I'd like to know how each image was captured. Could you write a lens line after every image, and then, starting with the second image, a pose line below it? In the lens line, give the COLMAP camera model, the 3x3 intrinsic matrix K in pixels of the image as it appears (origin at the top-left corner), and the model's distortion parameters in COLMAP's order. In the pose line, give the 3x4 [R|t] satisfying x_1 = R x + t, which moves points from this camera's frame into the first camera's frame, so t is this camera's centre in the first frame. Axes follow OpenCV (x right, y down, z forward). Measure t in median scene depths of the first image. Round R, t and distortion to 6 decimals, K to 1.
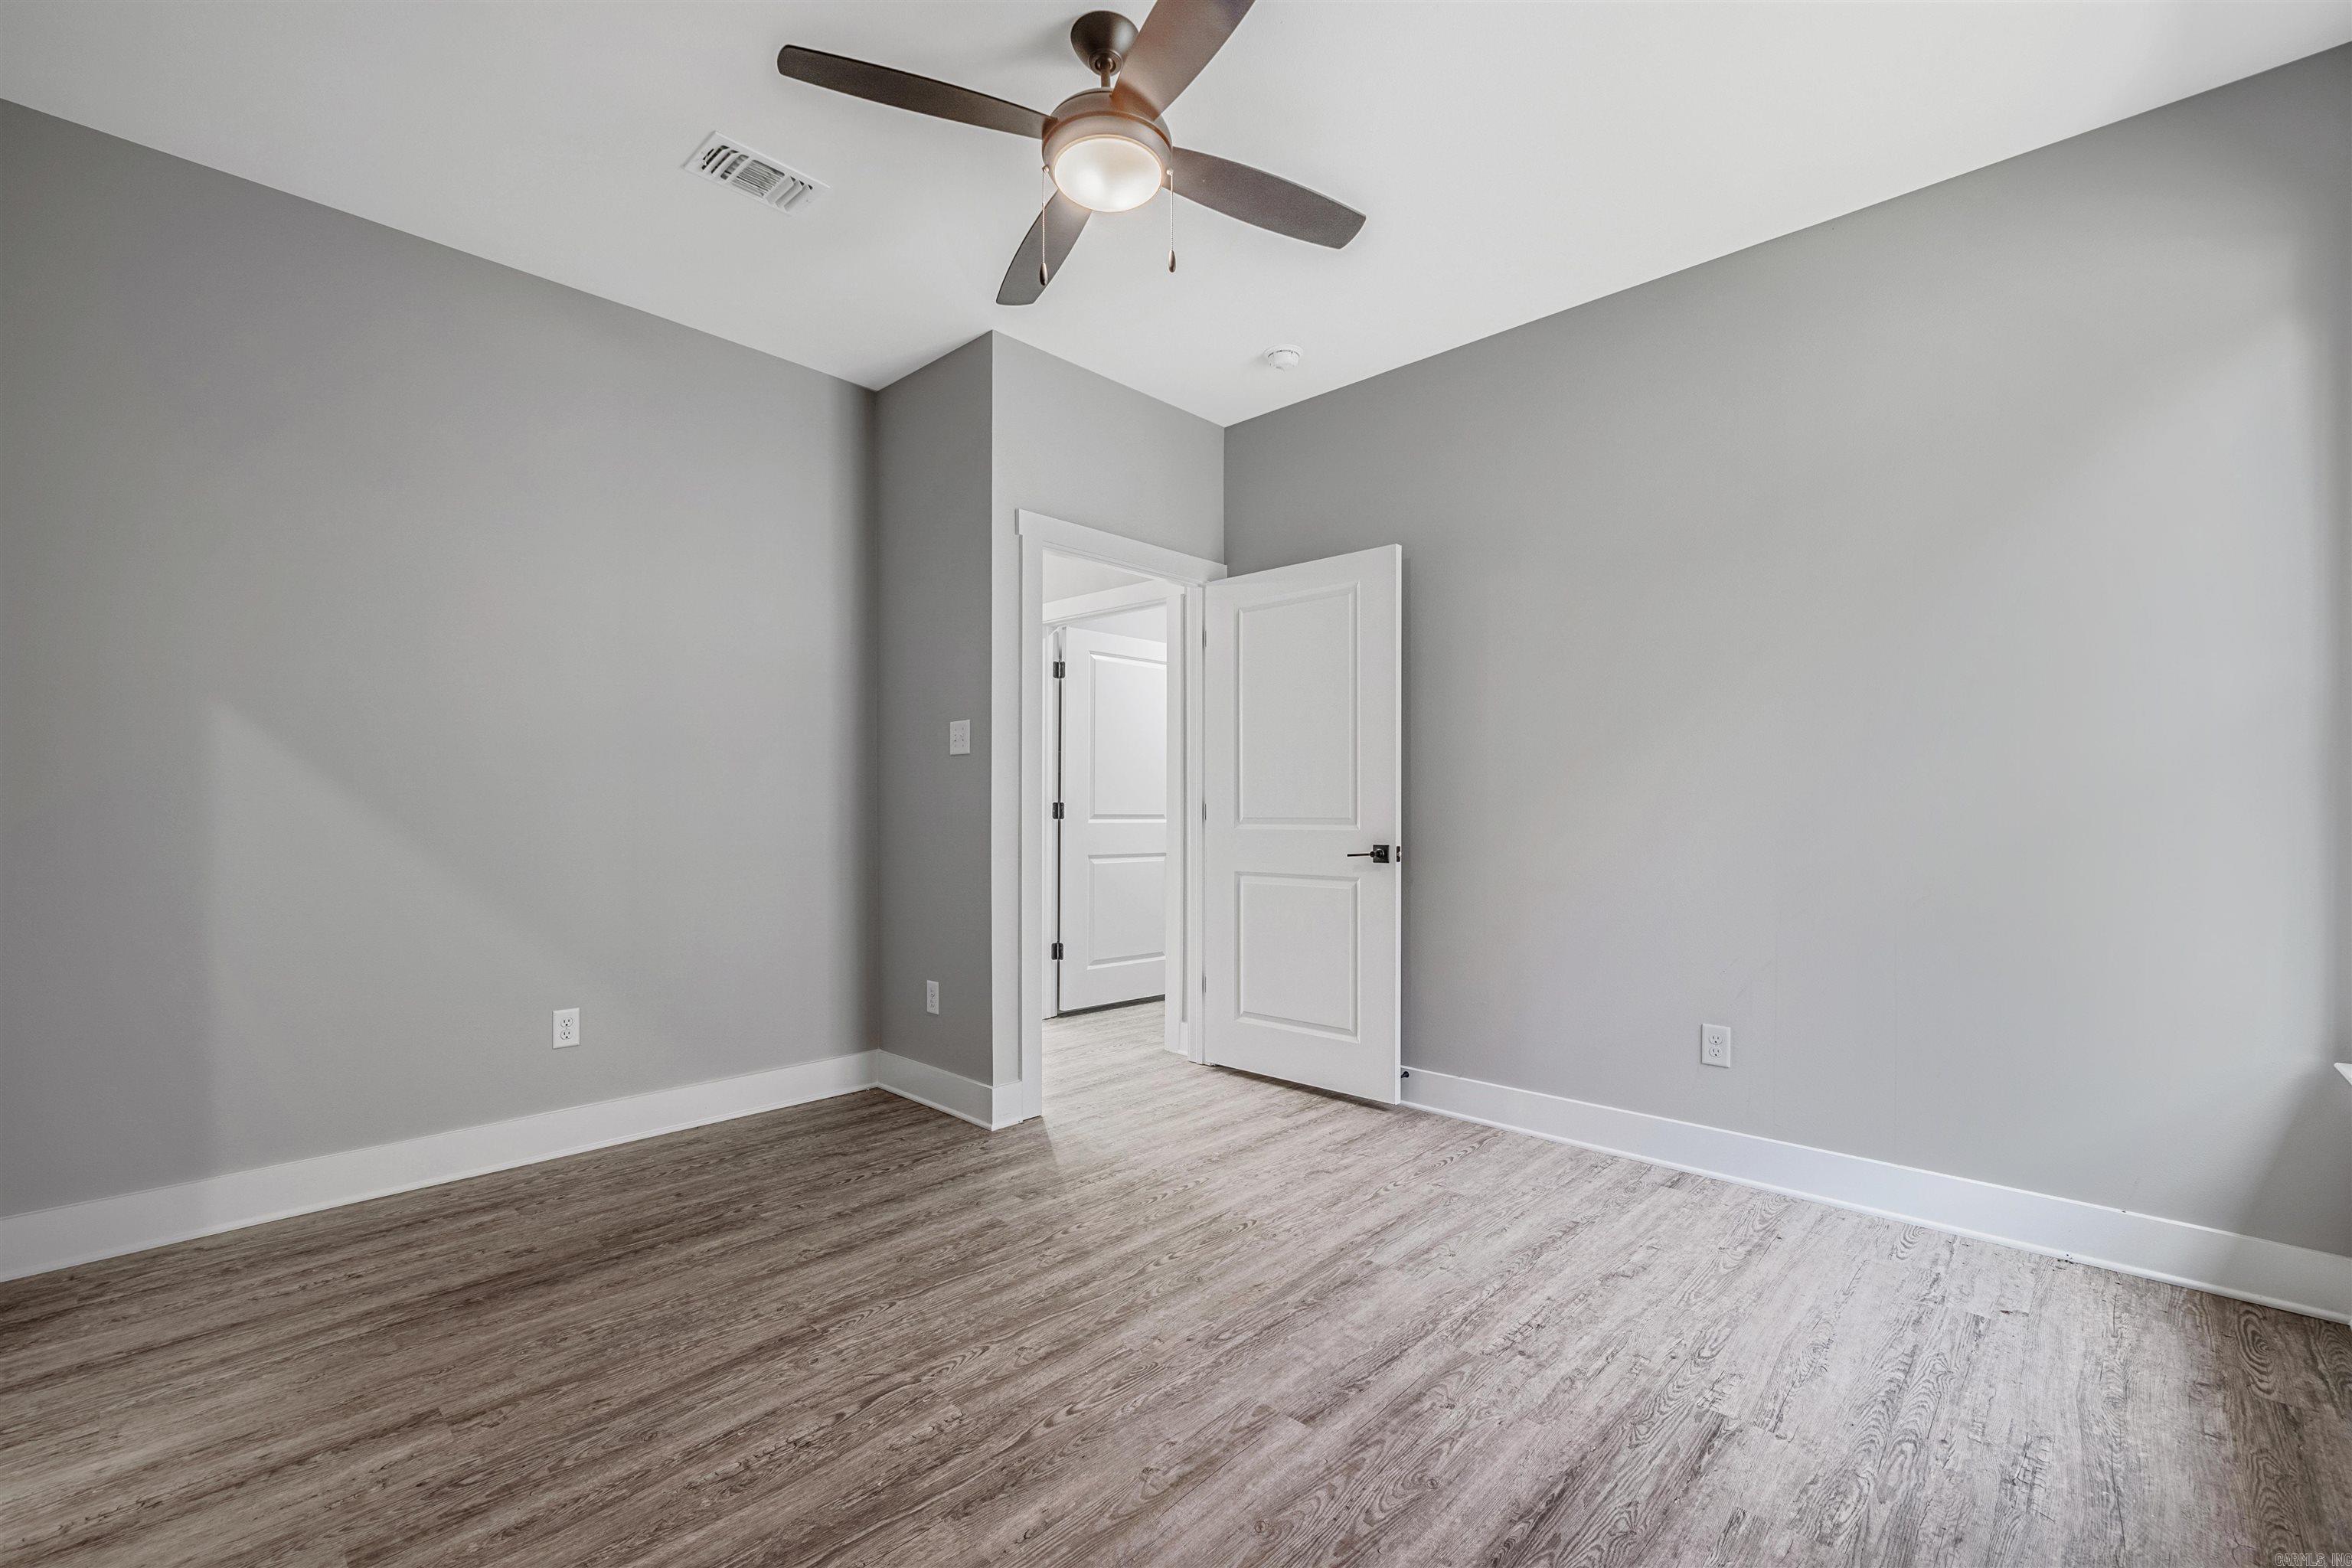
lens RADIAL K [[991.9, 0, 1175.8], [0, 991.9, 793.1], [0, 0, 1]] dist [-0.005266, -0.000715]
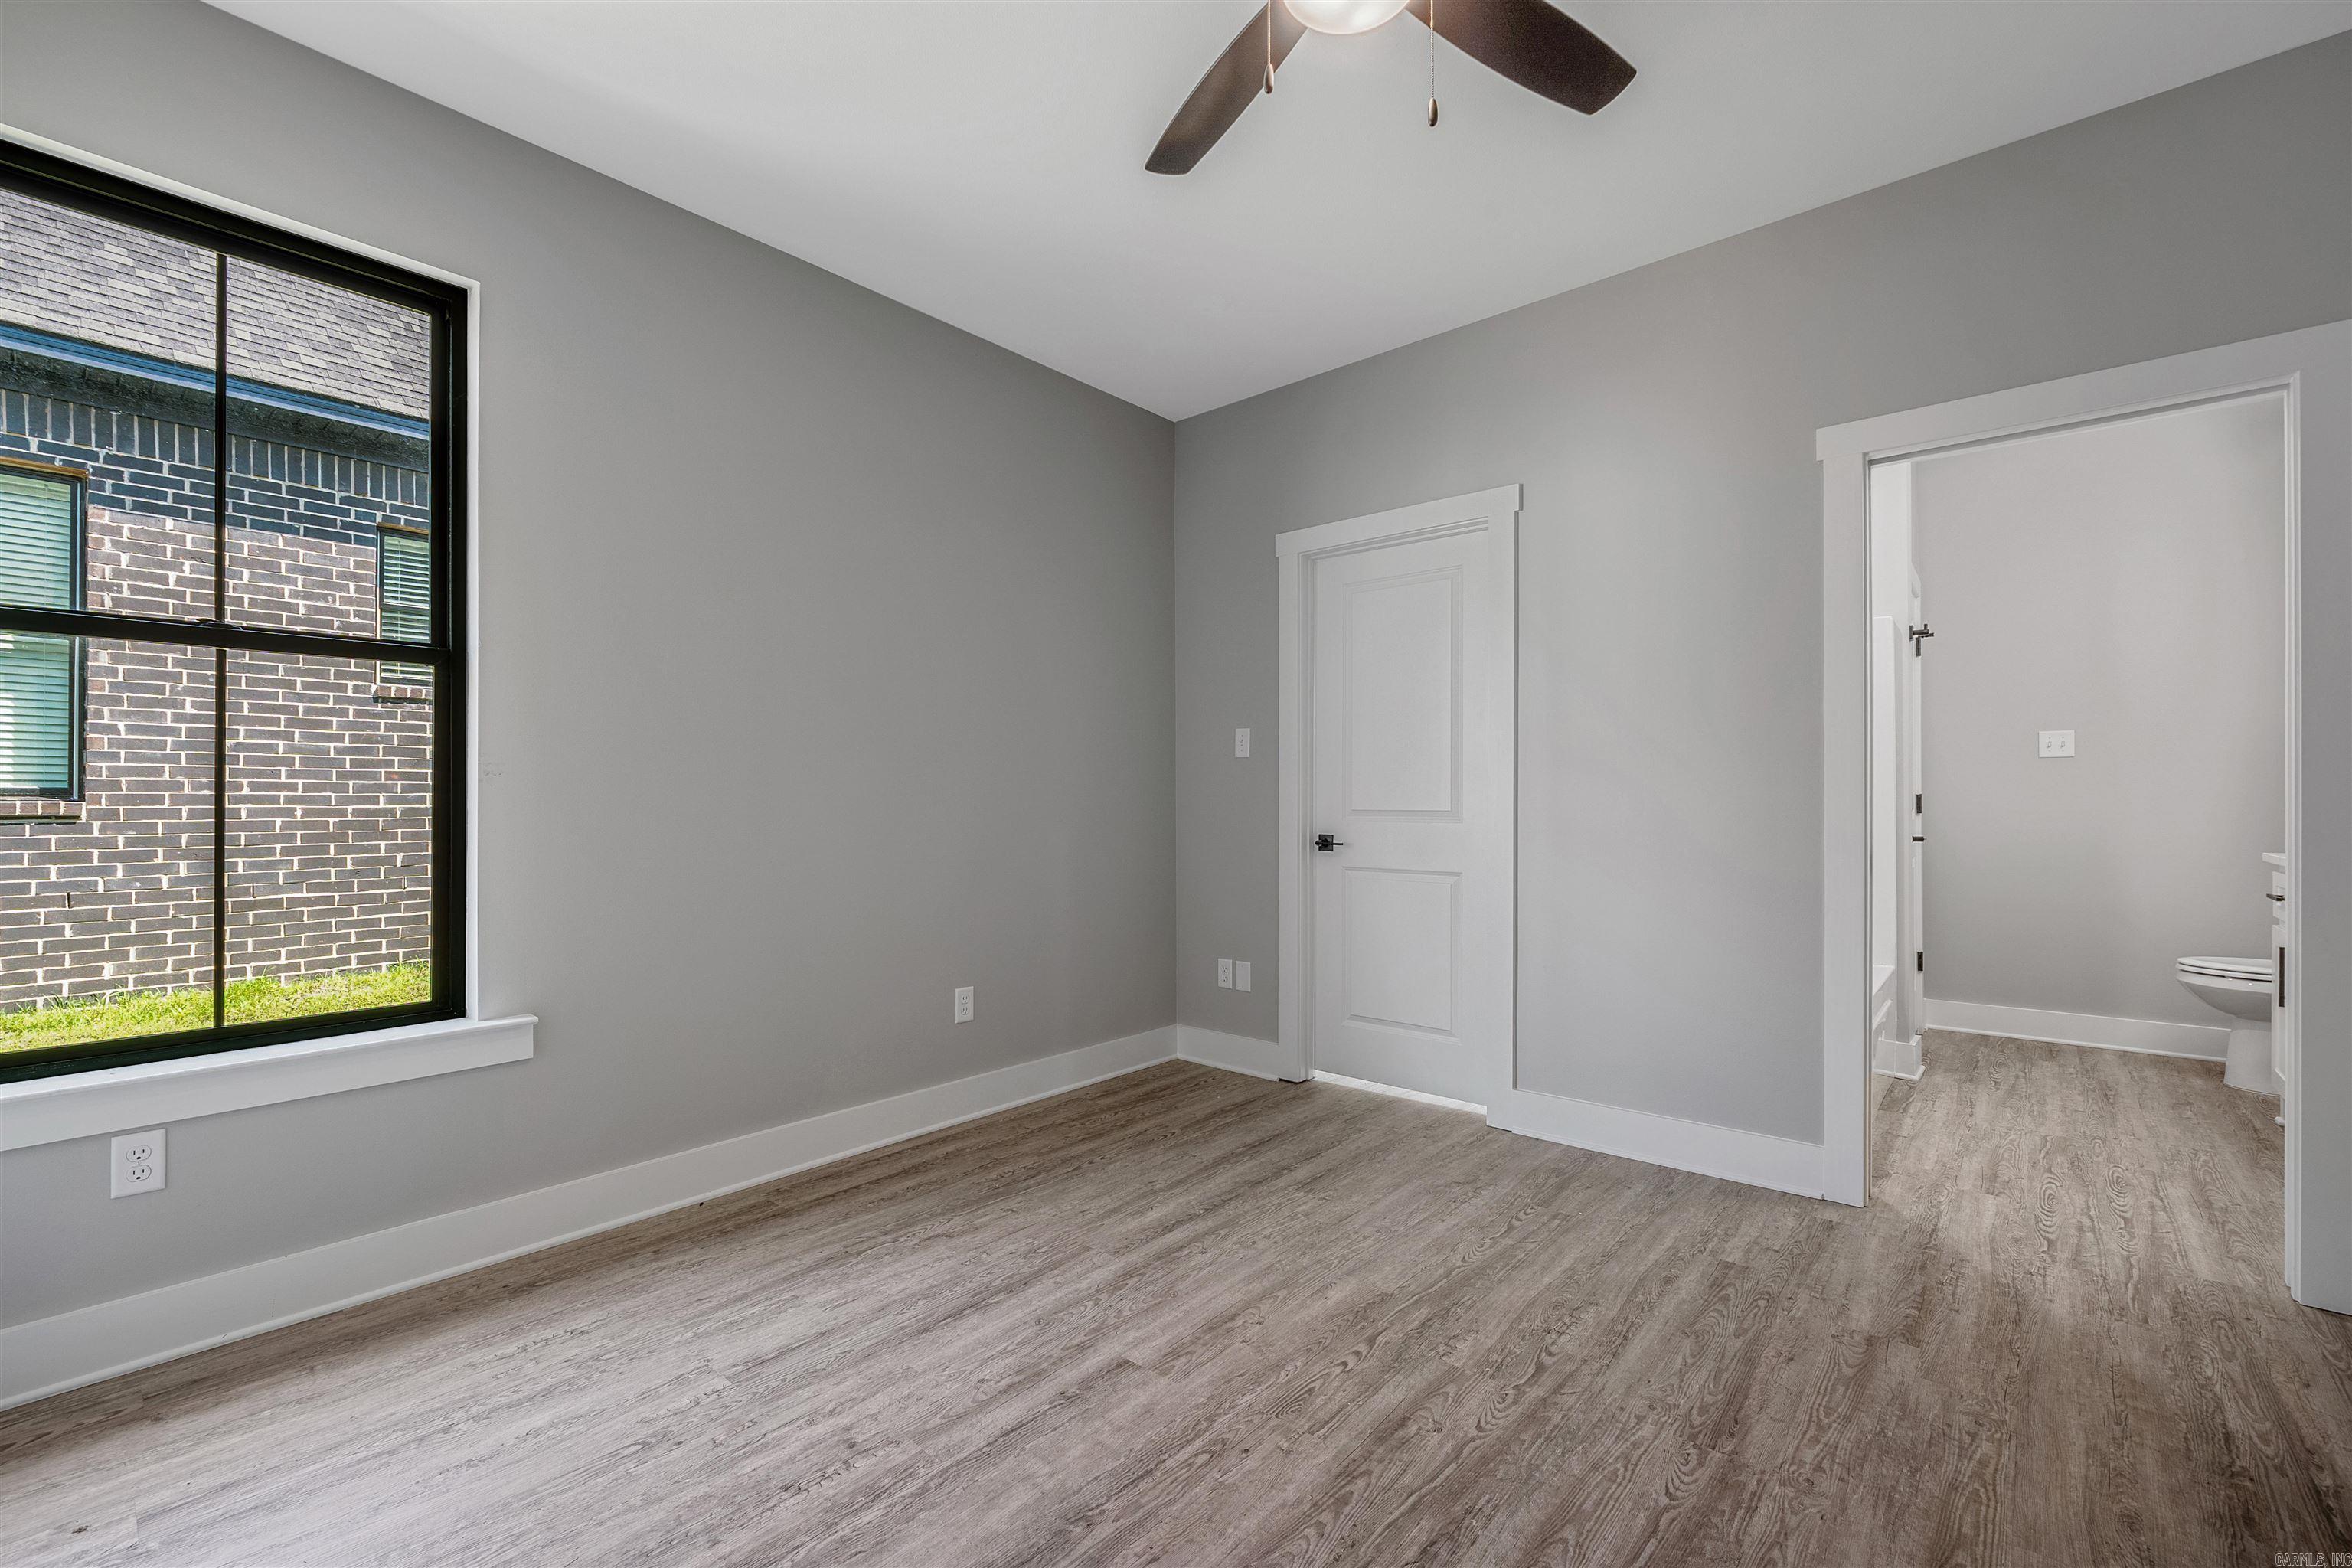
lens RADIAL K [[991.9, 0, 1175.8], [0, 991.9, 793.1], [0, 0, 1]] dist [-0.005266, -0.000715]
pose [[-0.999237, 0.002497, -0.038978, 0.094832], [0.003420, 0.999715, -0.023646, 0.026426], [0.038908, -0.023761, -0.998960, 1.701414]]
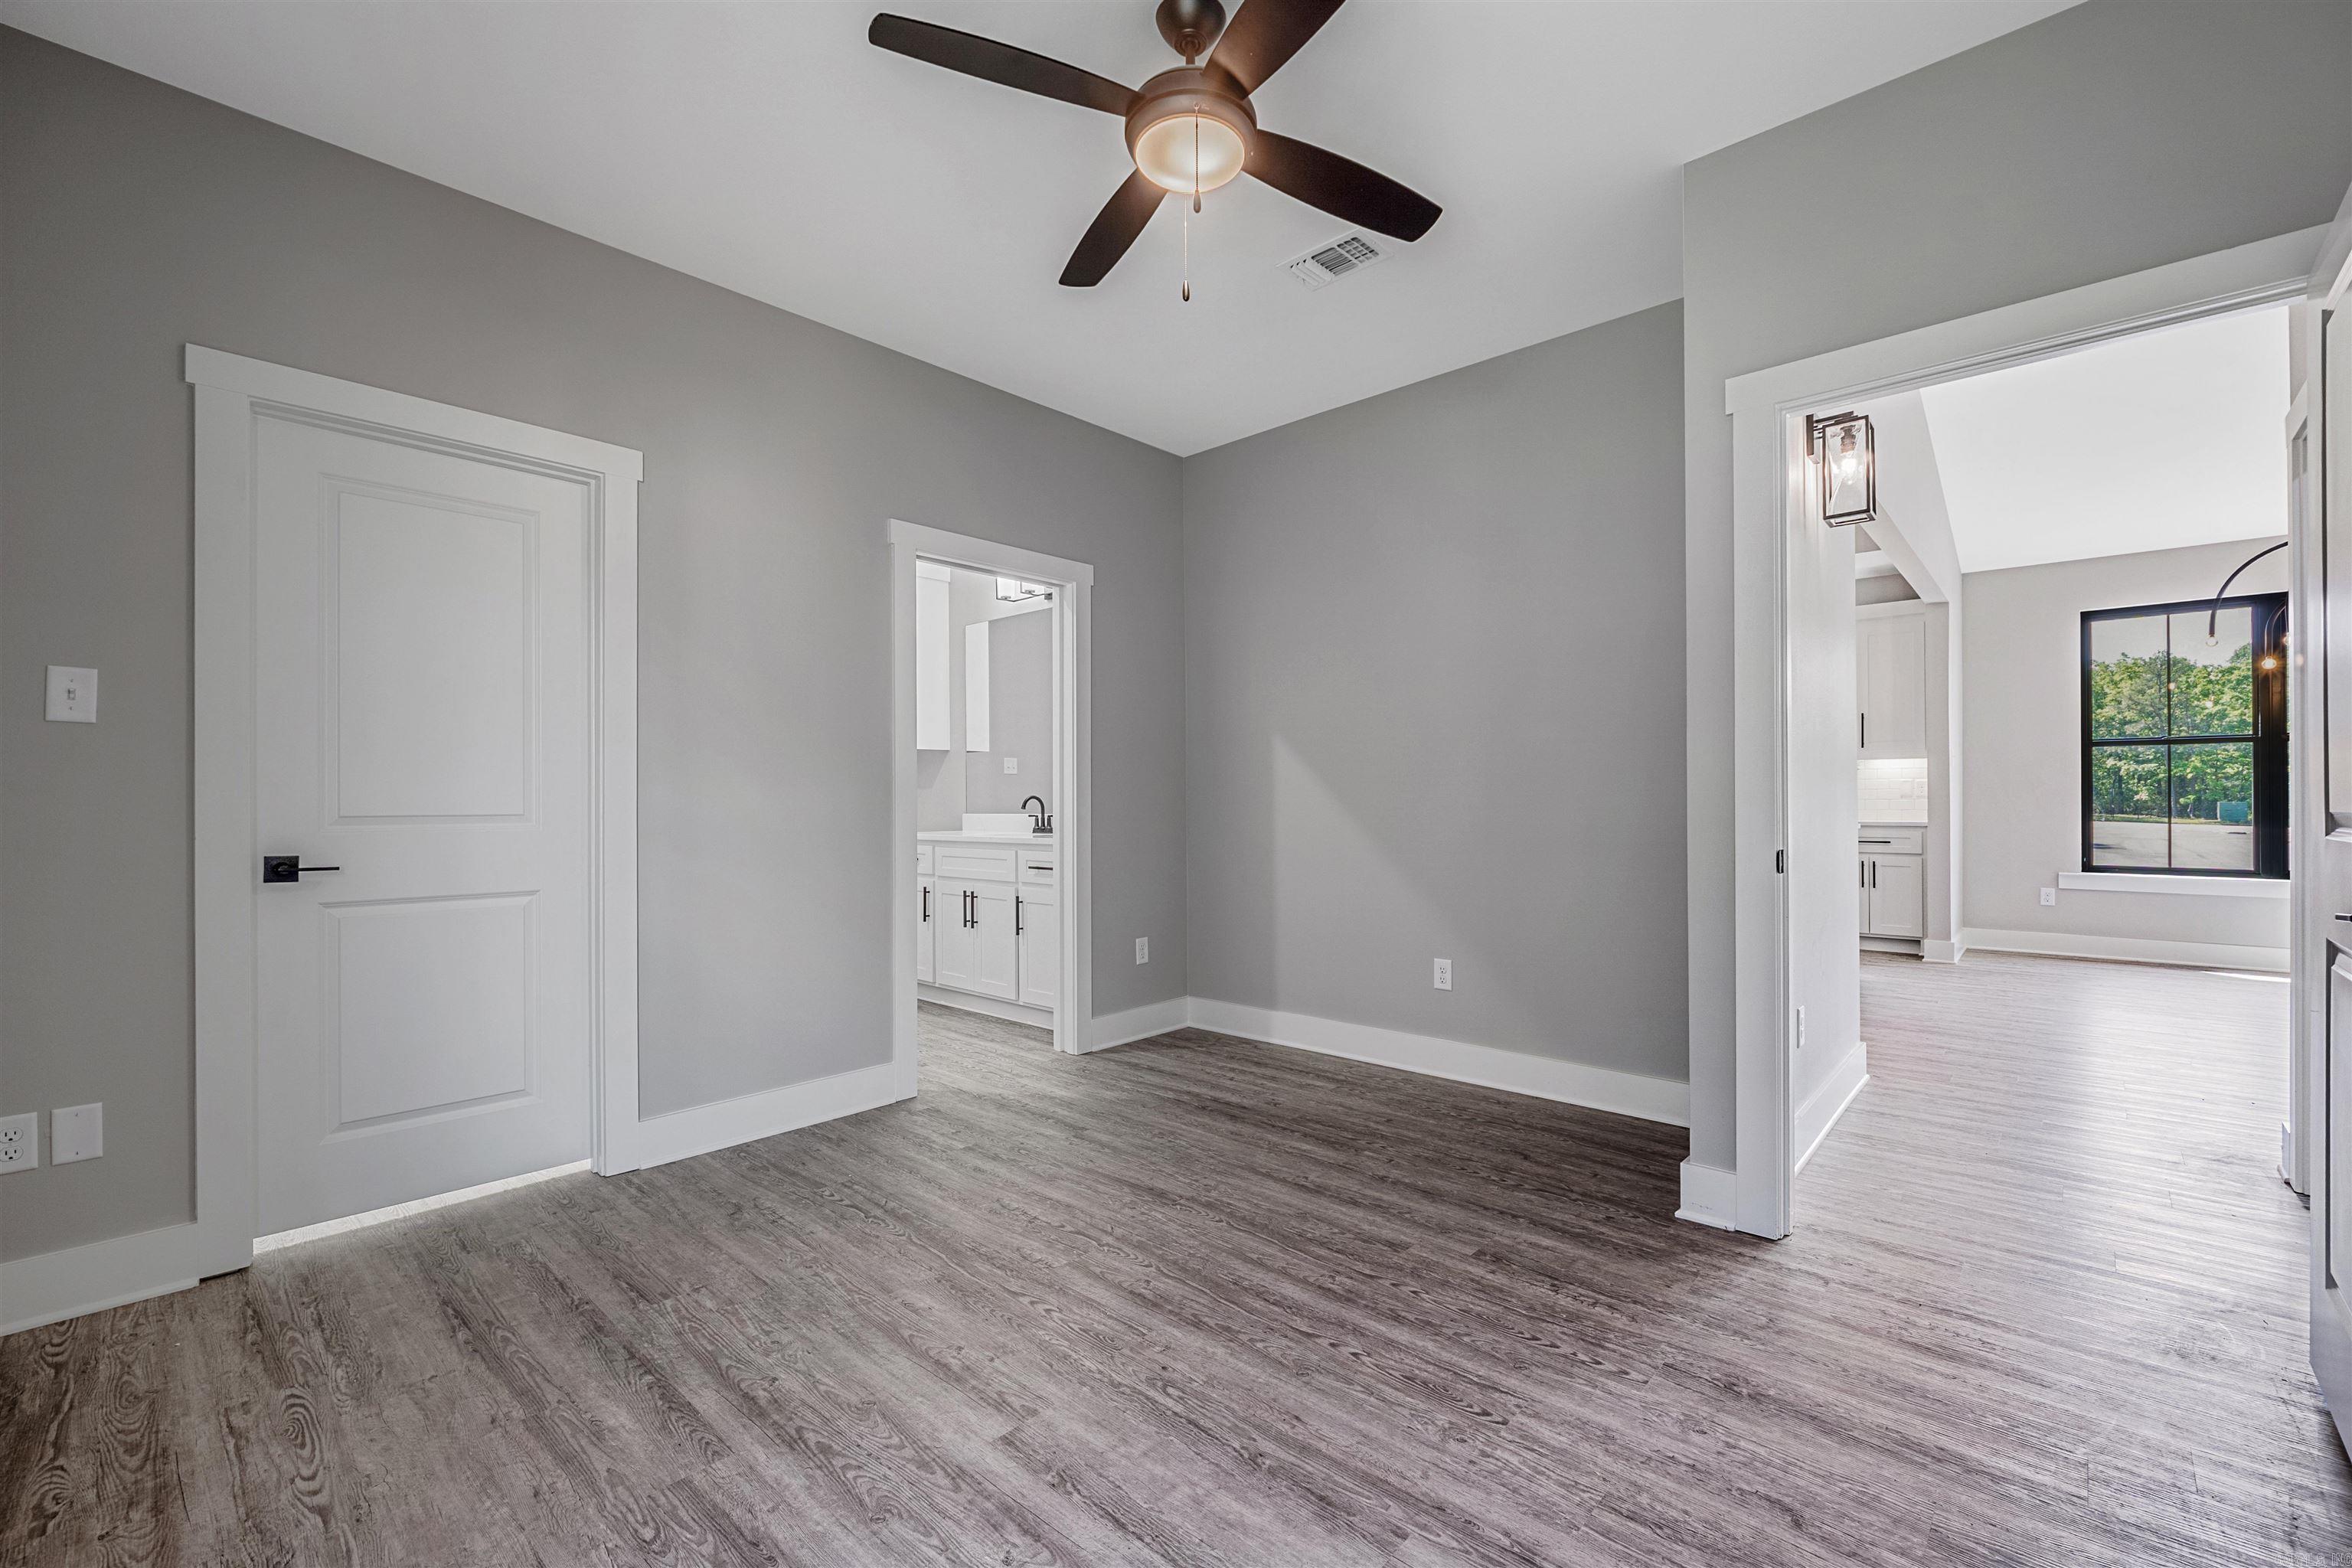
lens RADIAL K [[991.9, 0, 1175.8], [0, 991.9, 793.1], [0, 0, 1]] dist [-0.005266, -0.000715]
pose [[0.012592, -0.005531, -0.999905, 0.881569], [0.021618, 0.999752, -0.005258, 0.016113], [0.999687, -0.021550, 0.012709, 0.941370]]
